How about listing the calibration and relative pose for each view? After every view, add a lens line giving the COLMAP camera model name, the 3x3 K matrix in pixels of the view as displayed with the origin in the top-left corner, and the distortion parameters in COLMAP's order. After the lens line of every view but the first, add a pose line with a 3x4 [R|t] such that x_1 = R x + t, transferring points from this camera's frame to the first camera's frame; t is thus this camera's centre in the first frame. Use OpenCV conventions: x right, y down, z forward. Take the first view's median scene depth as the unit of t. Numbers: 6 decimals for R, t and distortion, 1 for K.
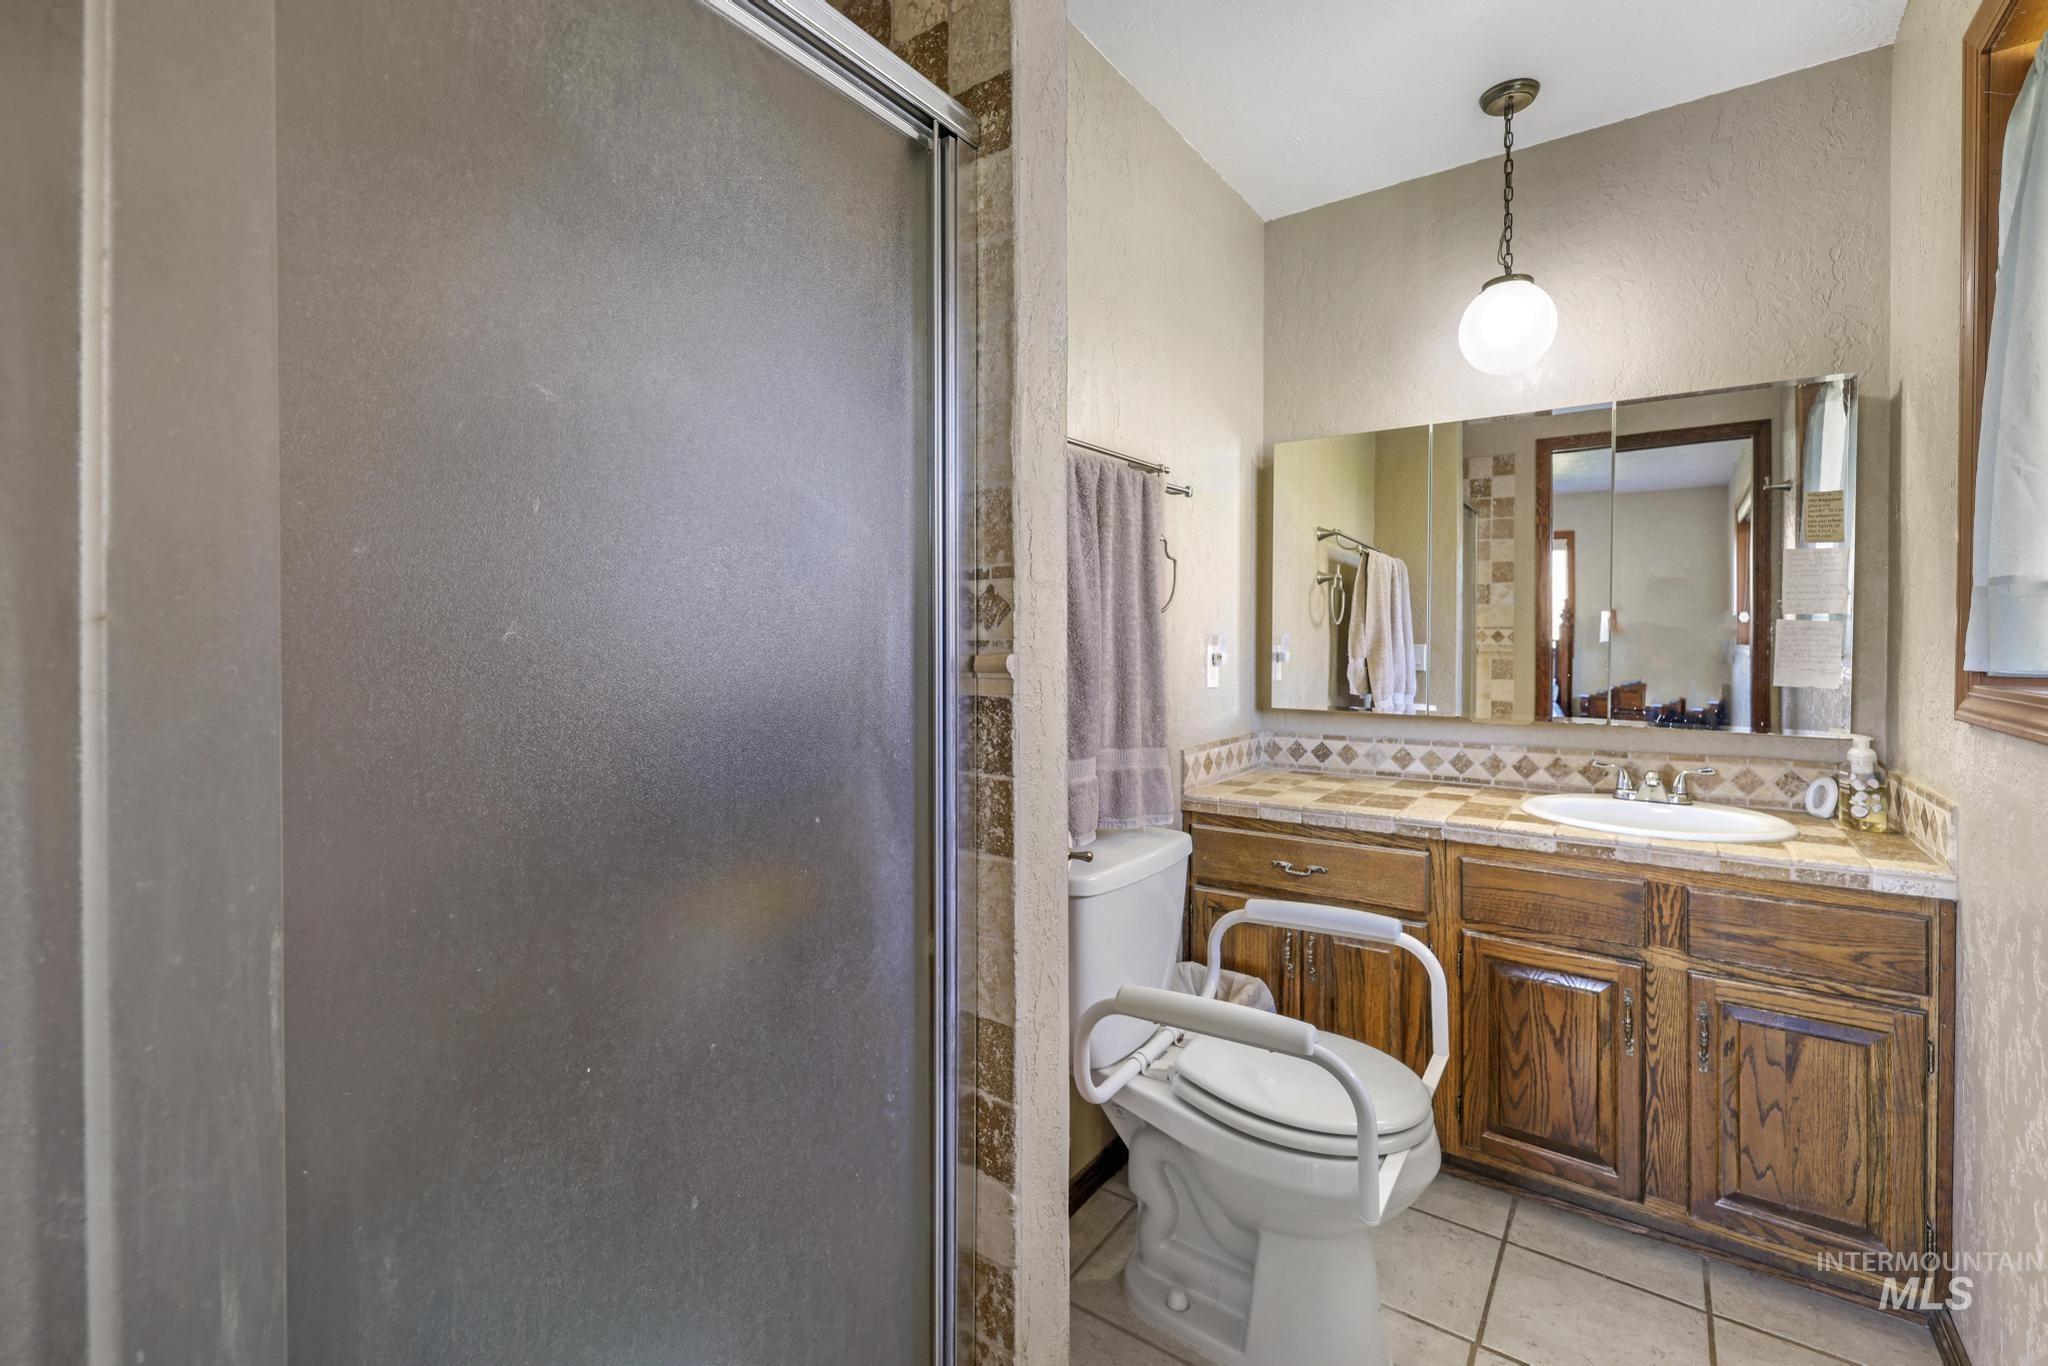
lens RADIAL K [[877.2, 0, 1023.2], [0, 877.2, 672.8], [0, 0, 1]] dist [0.000804, 0.000159]
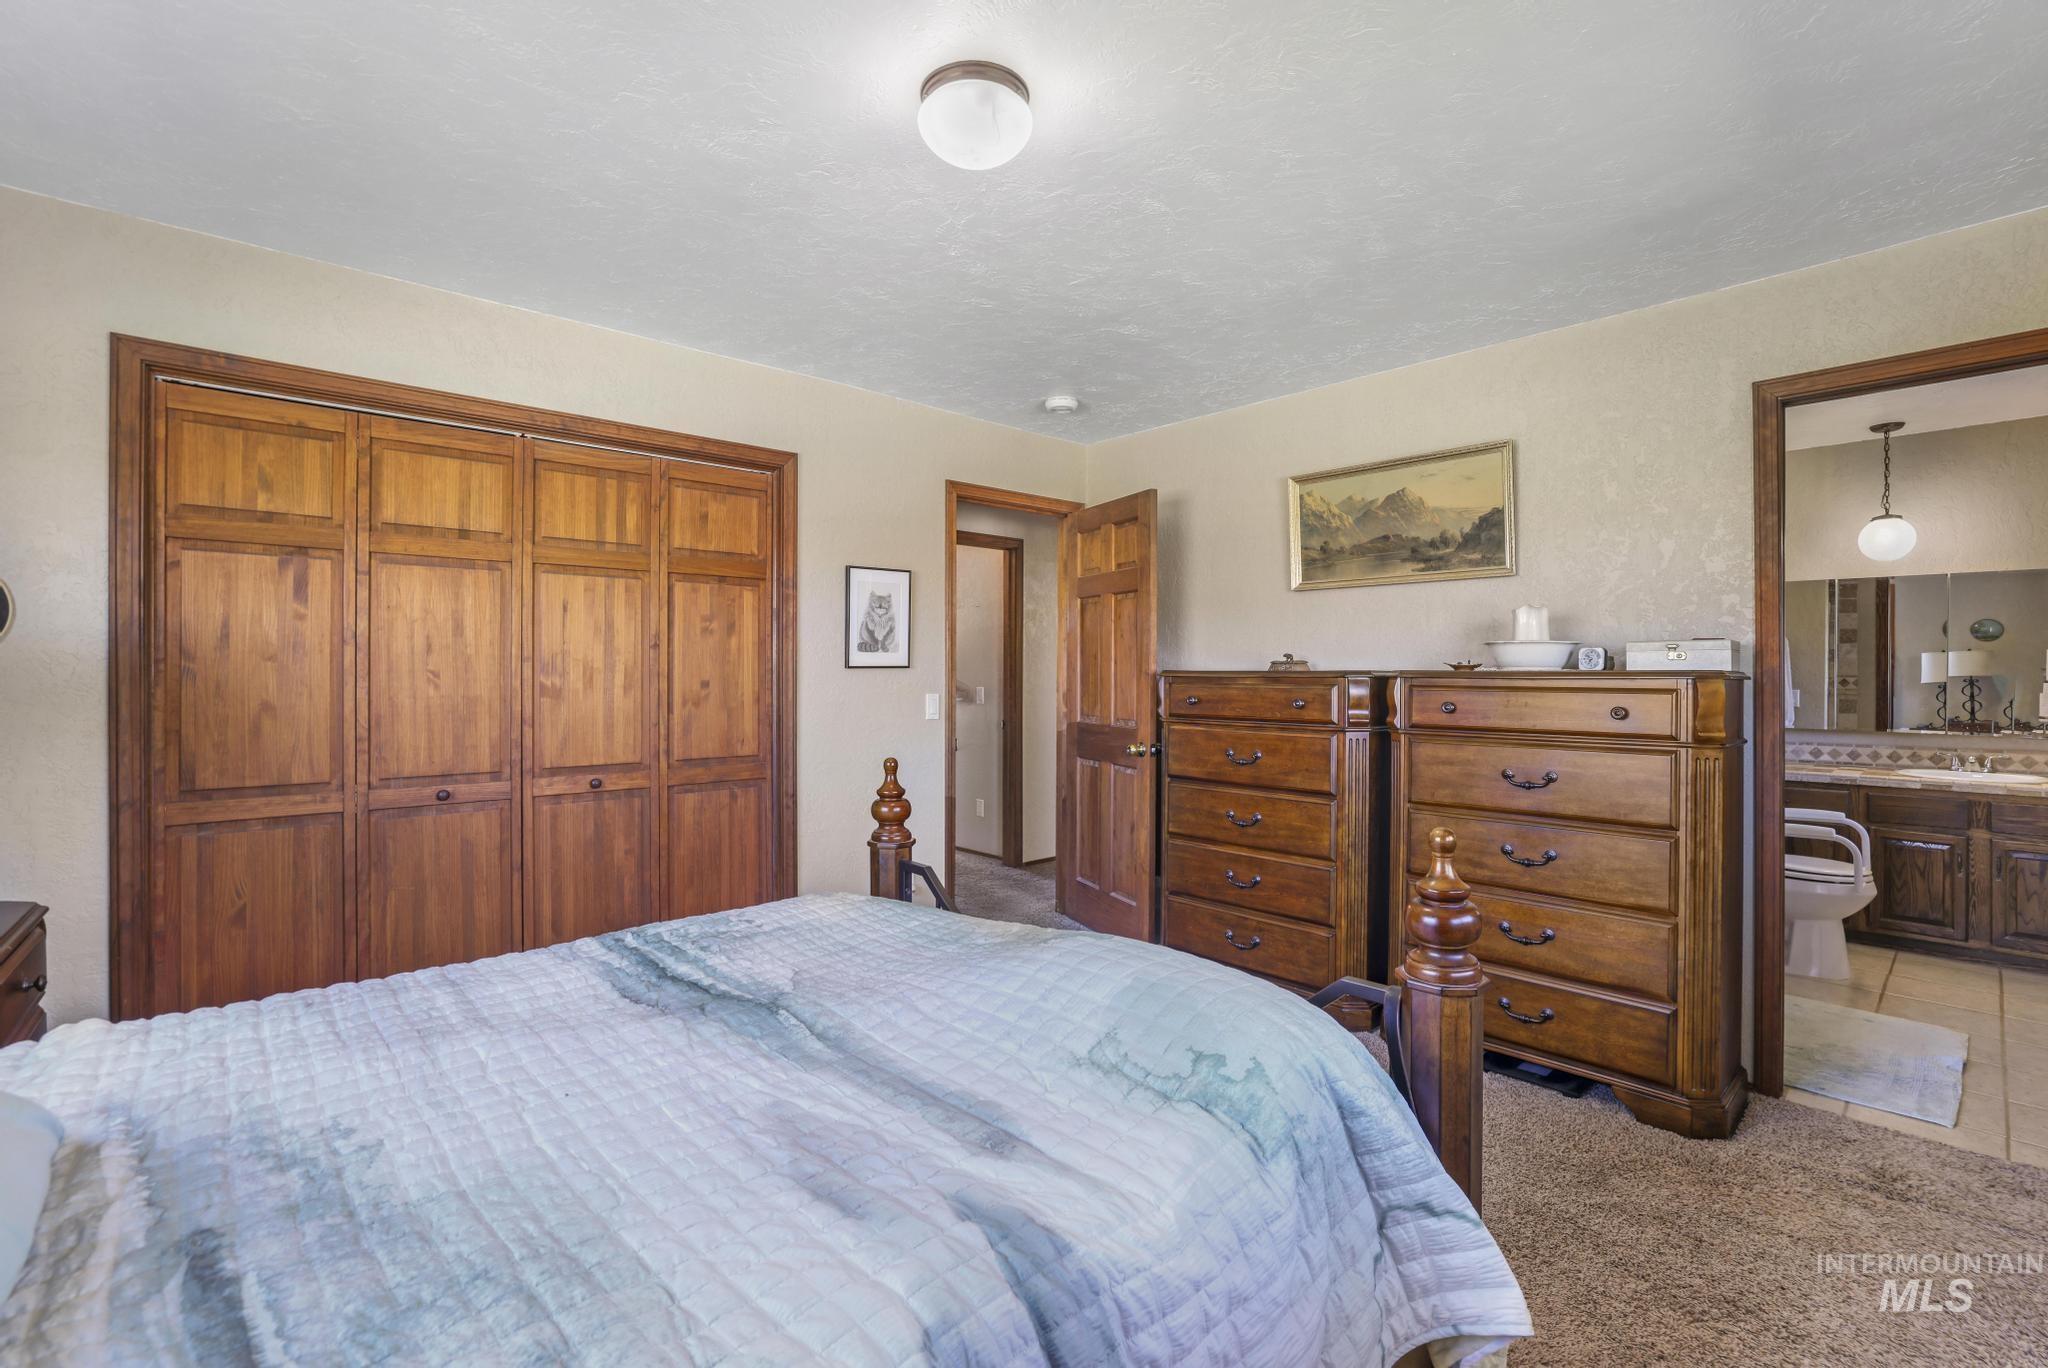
lens RADIAL K [[877.2, 0, 1037.5], [0, 877.2, 697.2], [0, 0, 1]] dist [0.000804, 0.000159]
pose [[0.980199, 0.002125, -0.198003, -1.052754], [-0.003799, 0.999960, -0.008076, -0.001808], [0.197978, 0.008668, 0.980168, -1.493952]]
